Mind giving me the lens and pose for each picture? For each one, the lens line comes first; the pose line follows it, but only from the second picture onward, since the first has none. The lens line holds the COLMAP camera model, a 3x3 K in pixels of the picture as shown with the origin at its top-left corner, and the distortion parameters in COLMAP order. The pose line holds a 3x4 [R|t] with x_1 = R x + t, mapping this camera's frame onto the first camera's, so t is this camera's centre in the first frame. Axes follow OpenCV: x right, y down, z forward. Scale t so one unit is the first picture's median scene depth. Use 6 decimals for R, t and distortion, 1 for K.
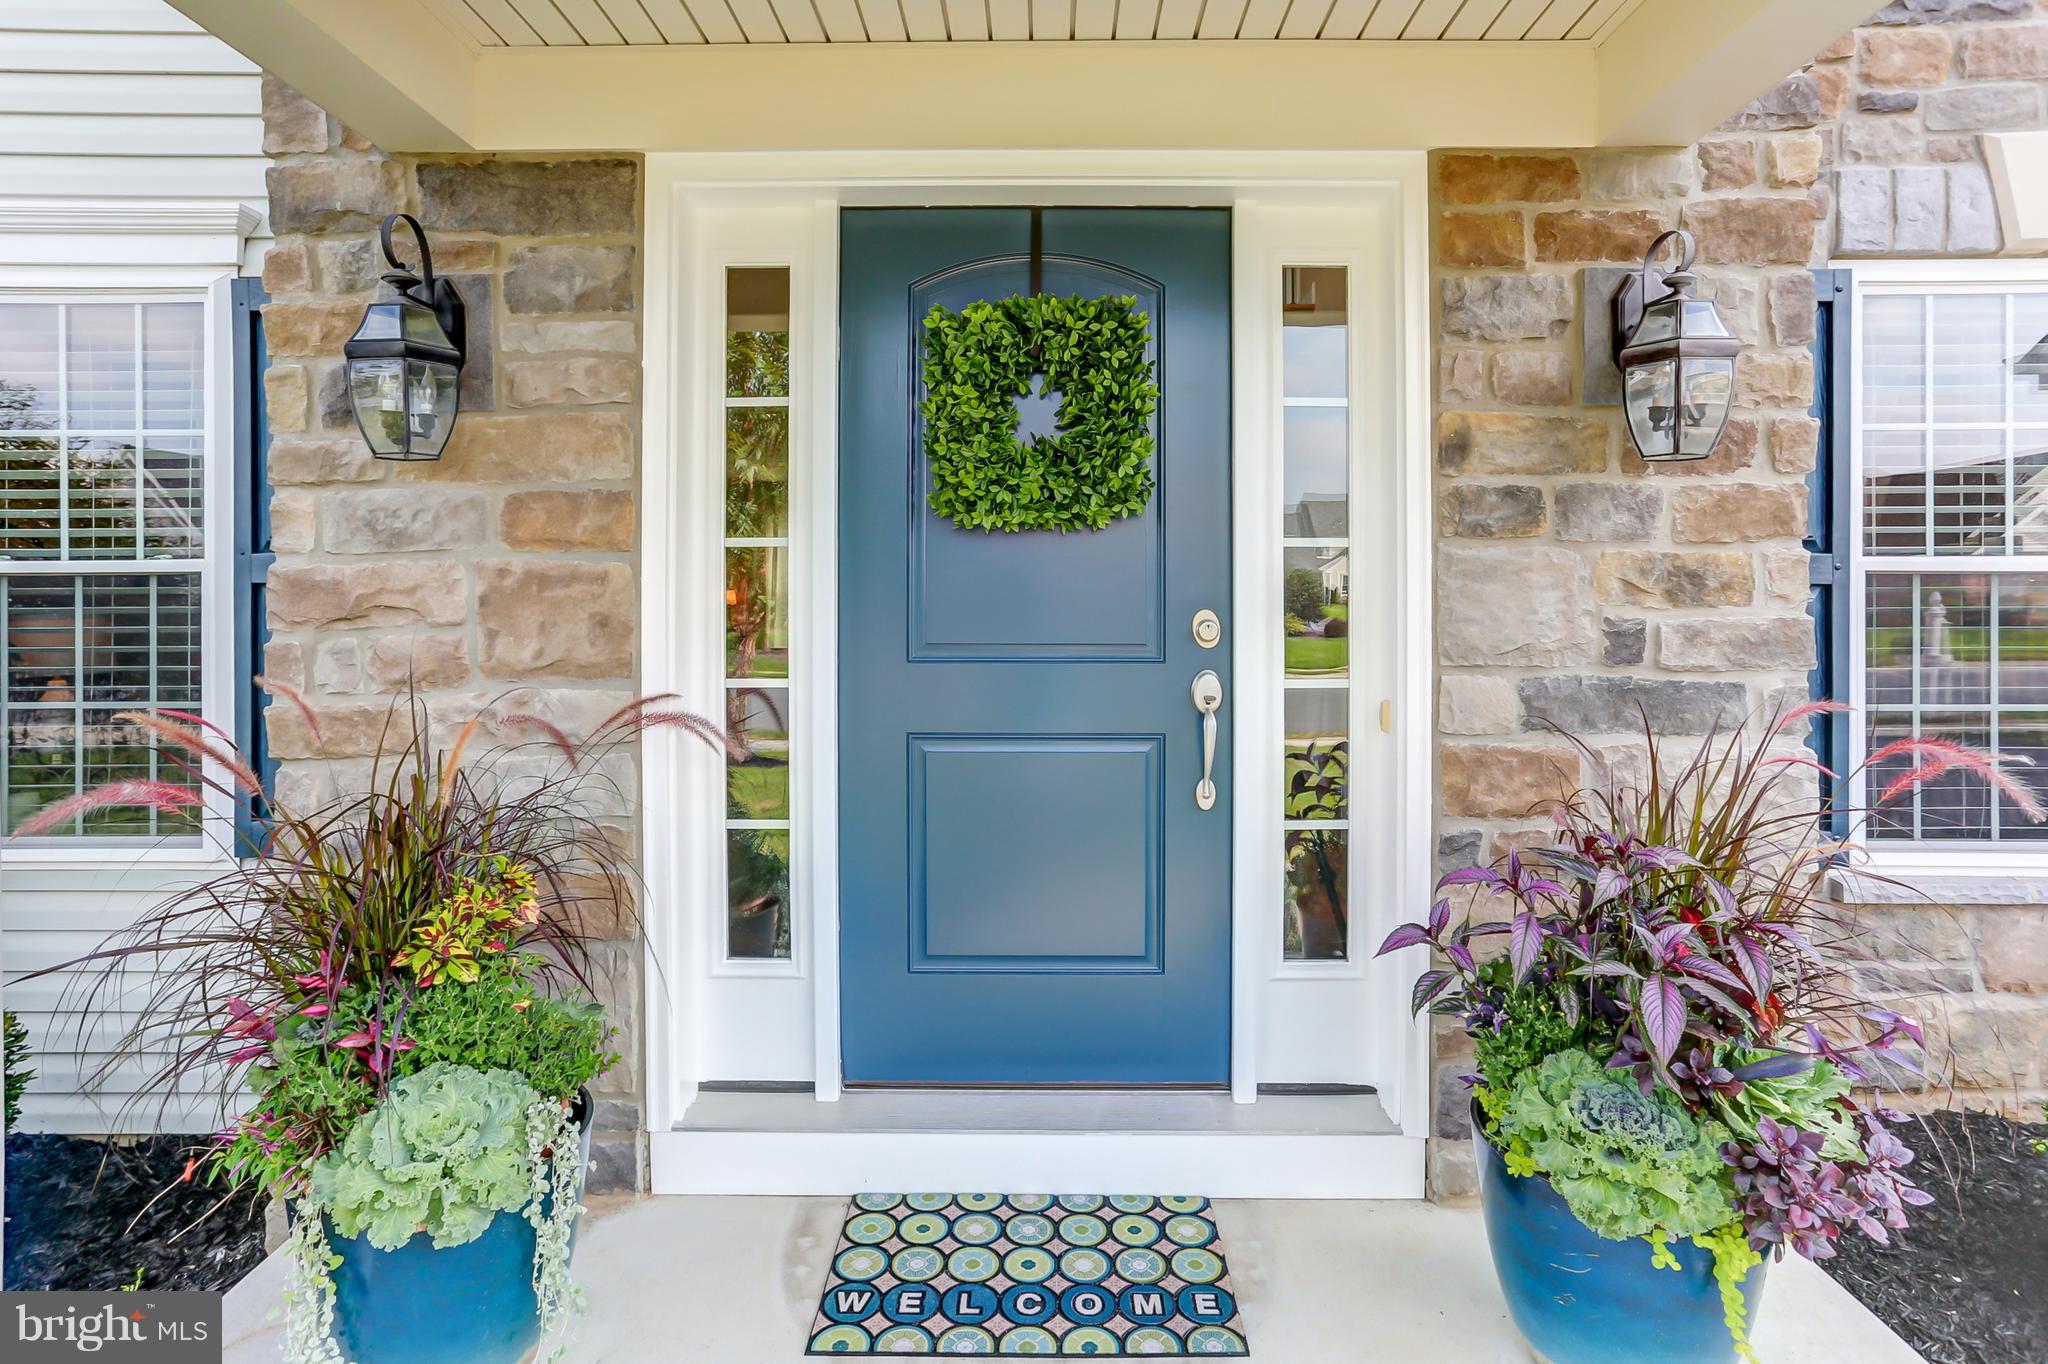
lens RADIAL K [[1014.9, 0, 1020.8], [0, 1014.9, 677.7], [0, 0, 1]] dist [-0.029416, 0.003909]
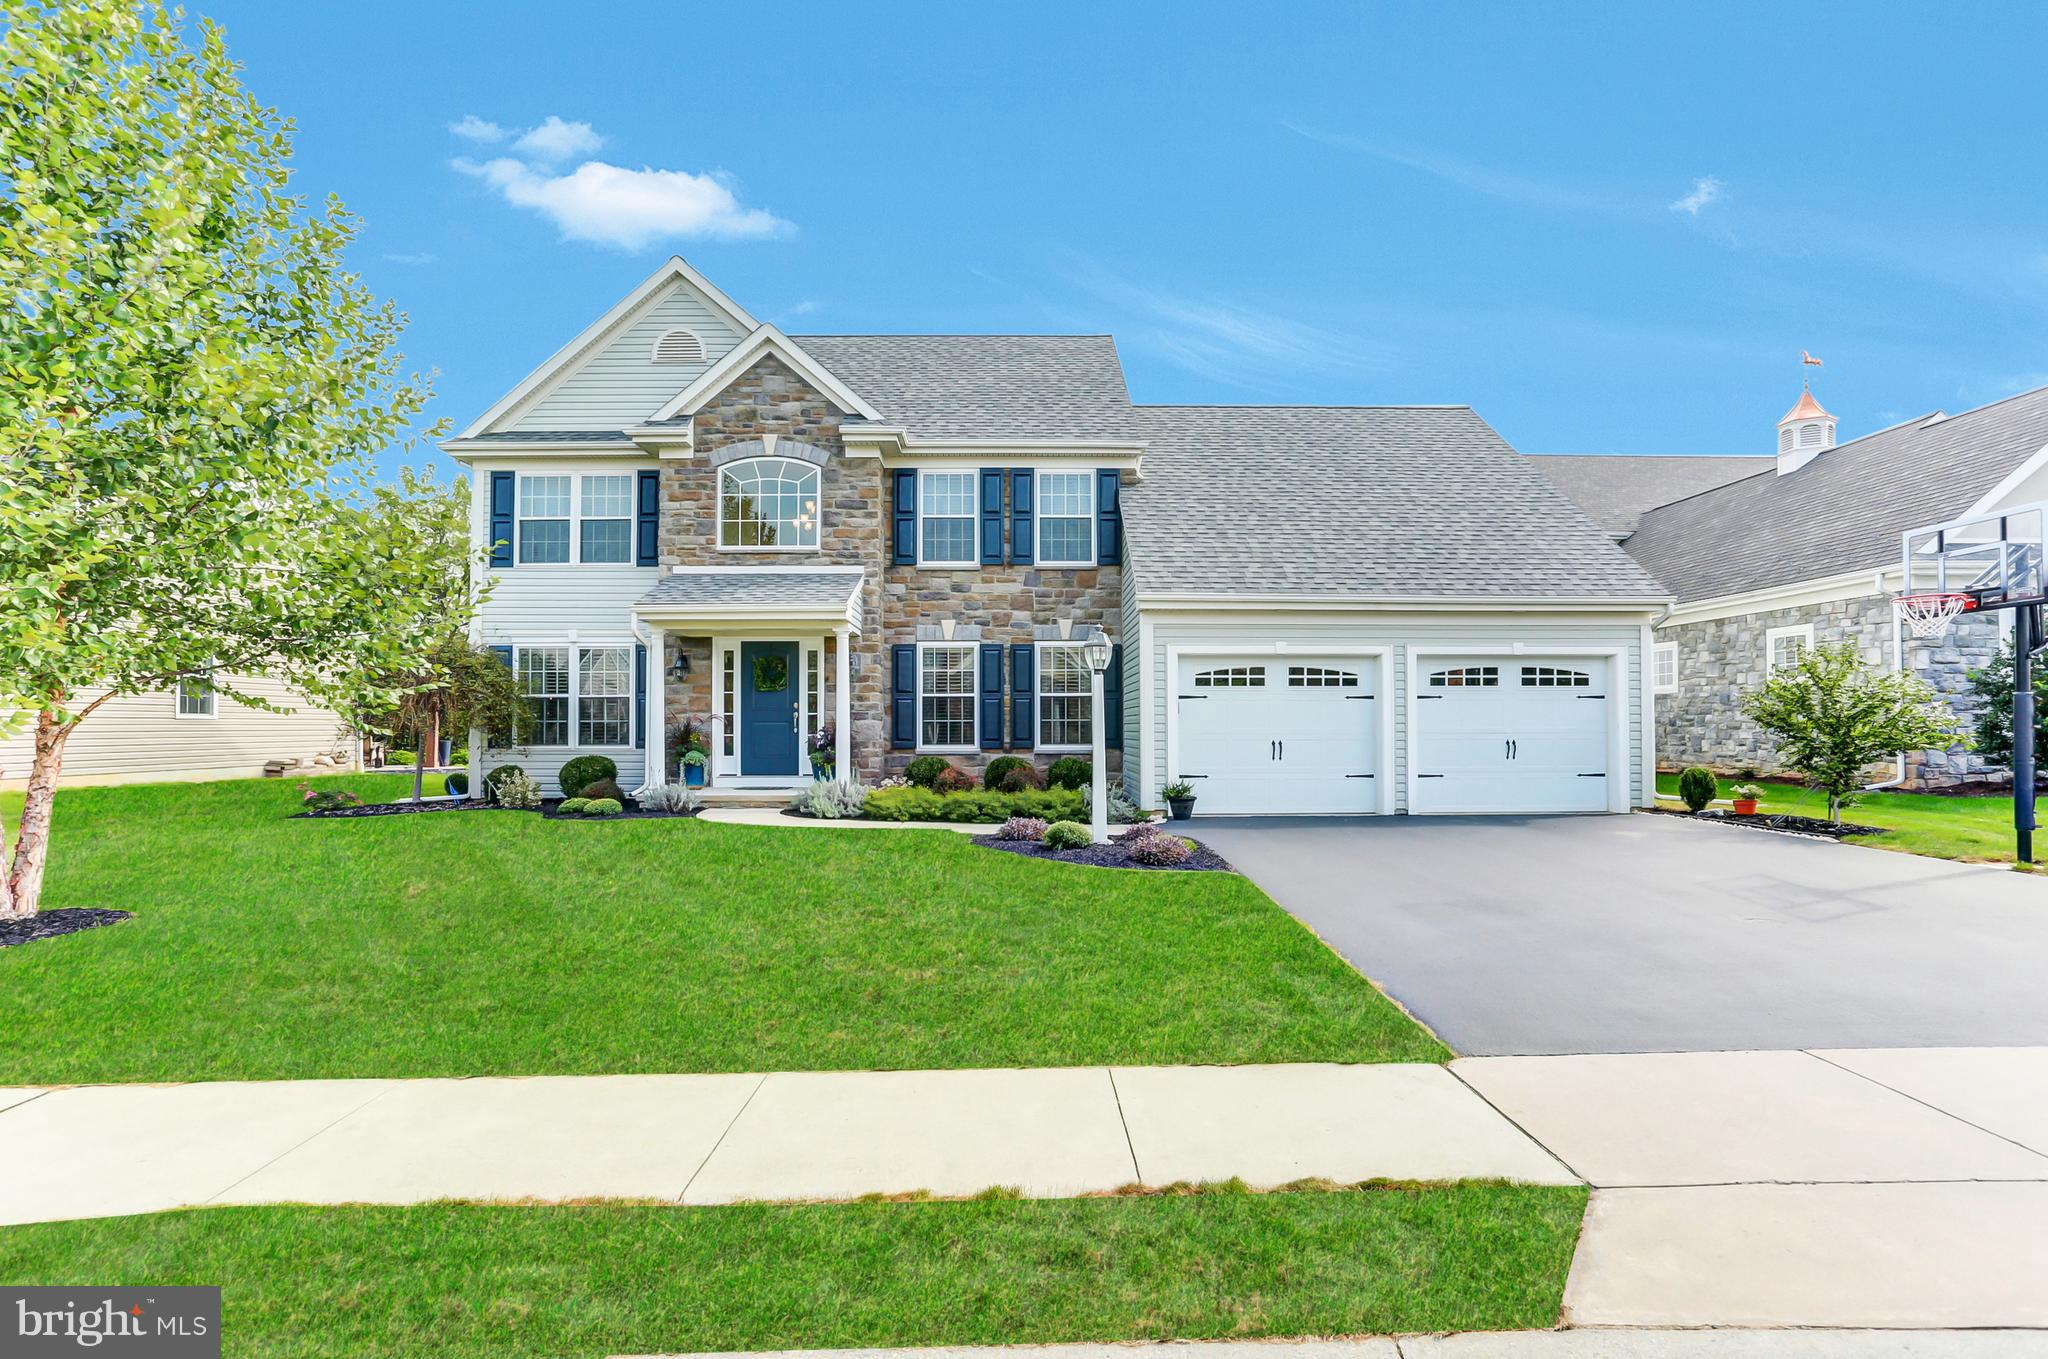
lens RADIAL K [[1014.9, 0, 1014.2], [0, 1014.9, 715.0], [0, 0, 1]] dist [-0.029416, 0.003909]
pose [[0.999978, -0.000516, 0.006619, 1.686680], [0.000642, 0.999817, -0.019130, 0.158906], [-0.006608, 0.019134, 0.999795, -6.082162]]
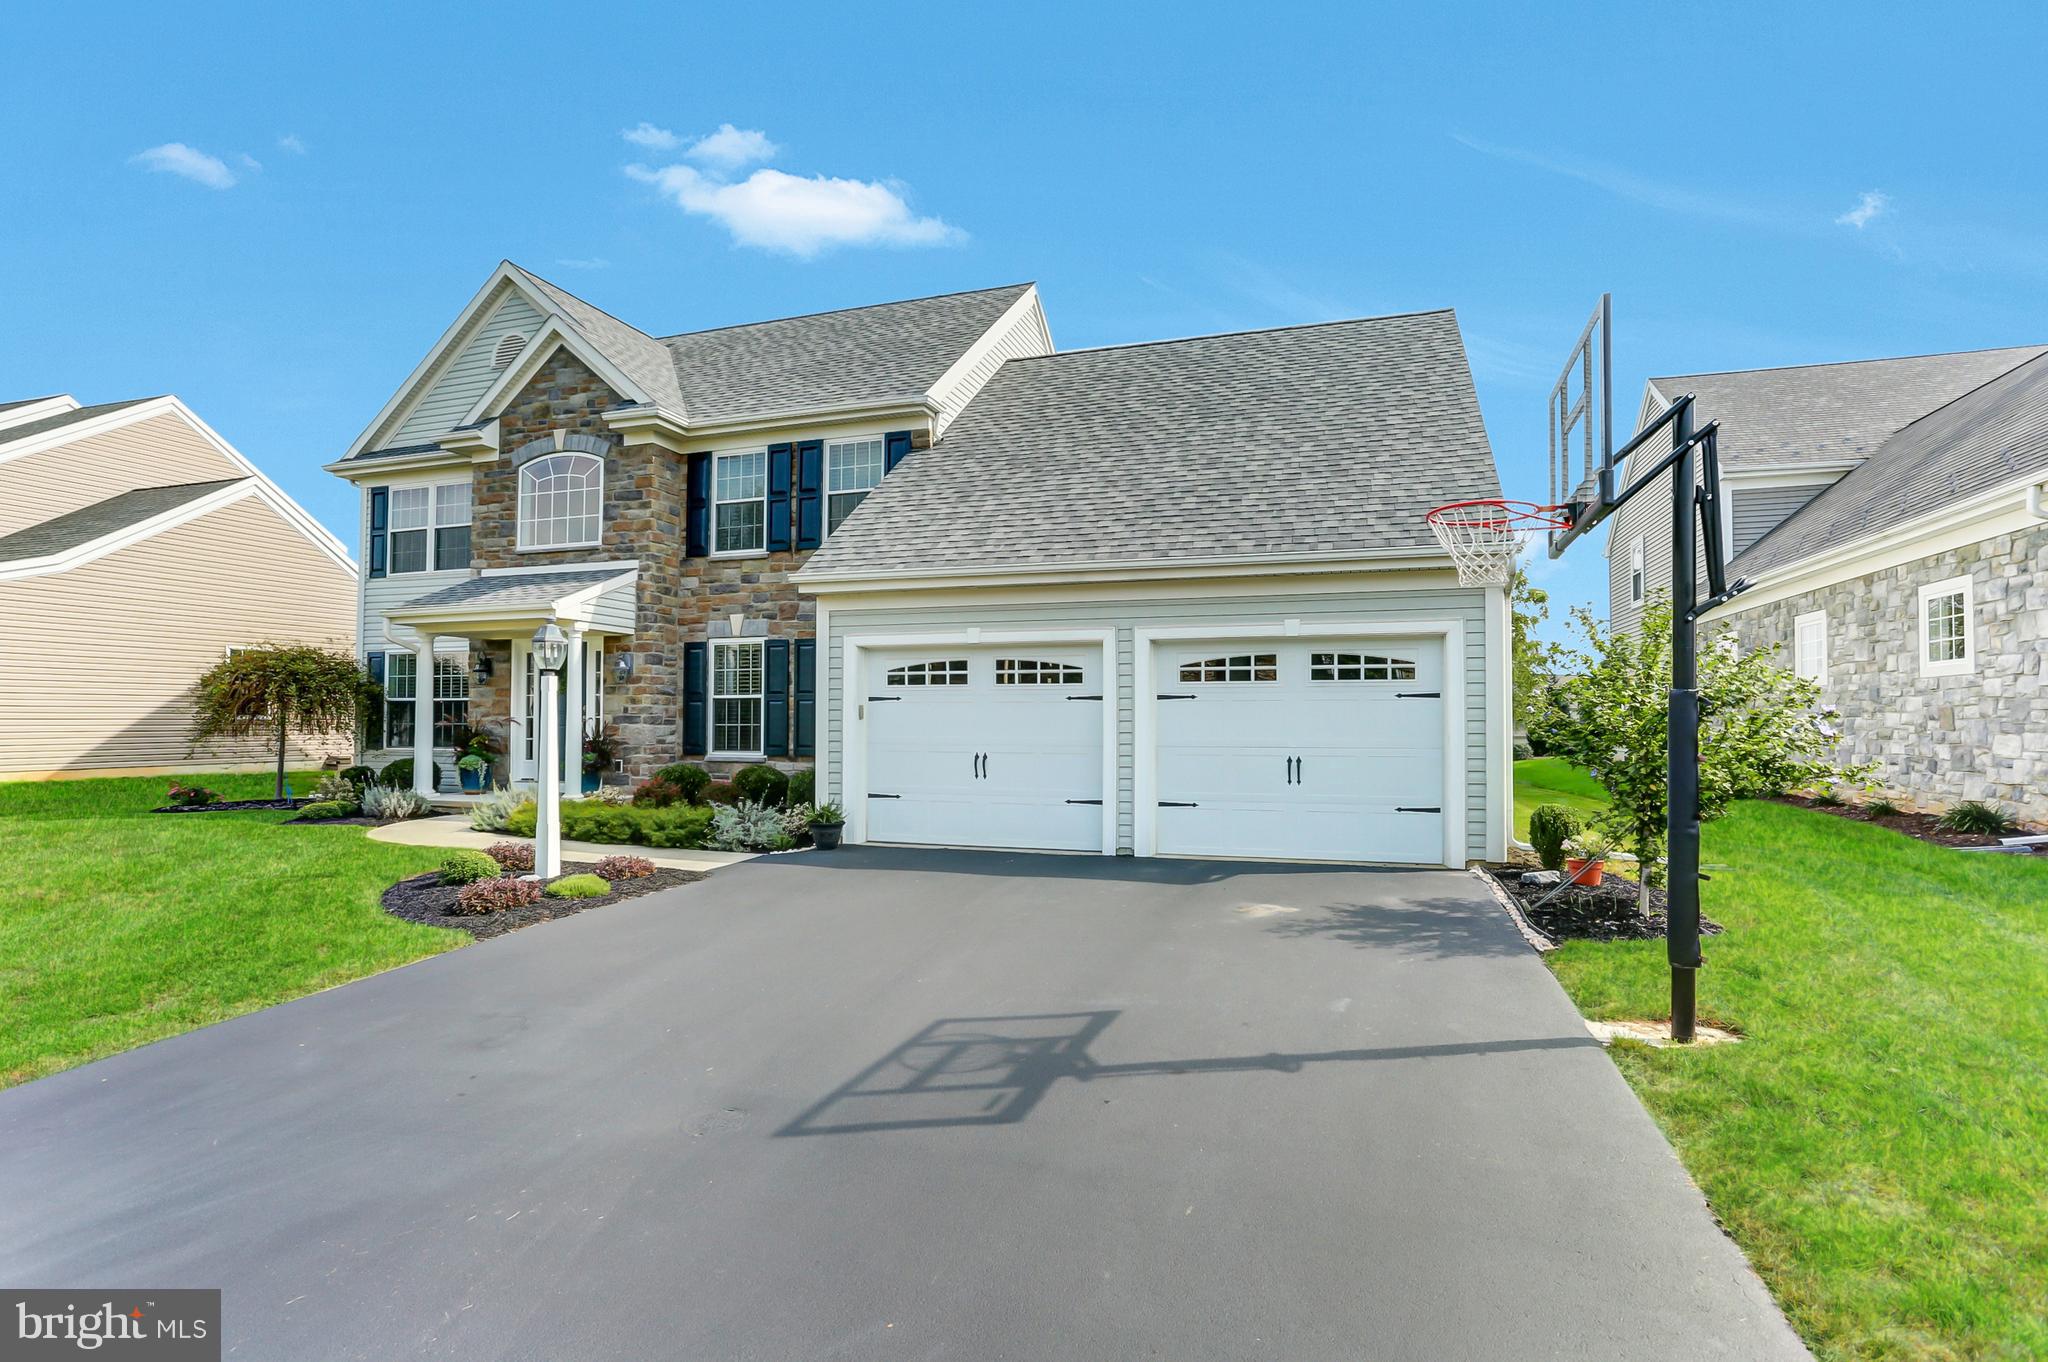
lens RADIAL K [[1014.9, 0, 1018.4], [0, 1014.9, 697.9], [0, 0, 1]] dist [-0.029416, 0.003909]
pose [[0.947716, -0.005815, -0.319061, 5.164068], [-0.003528, 0.999582, -0.028697, 0.068625], [0.319095, 0.028322, 0.947300, -4.464047]]
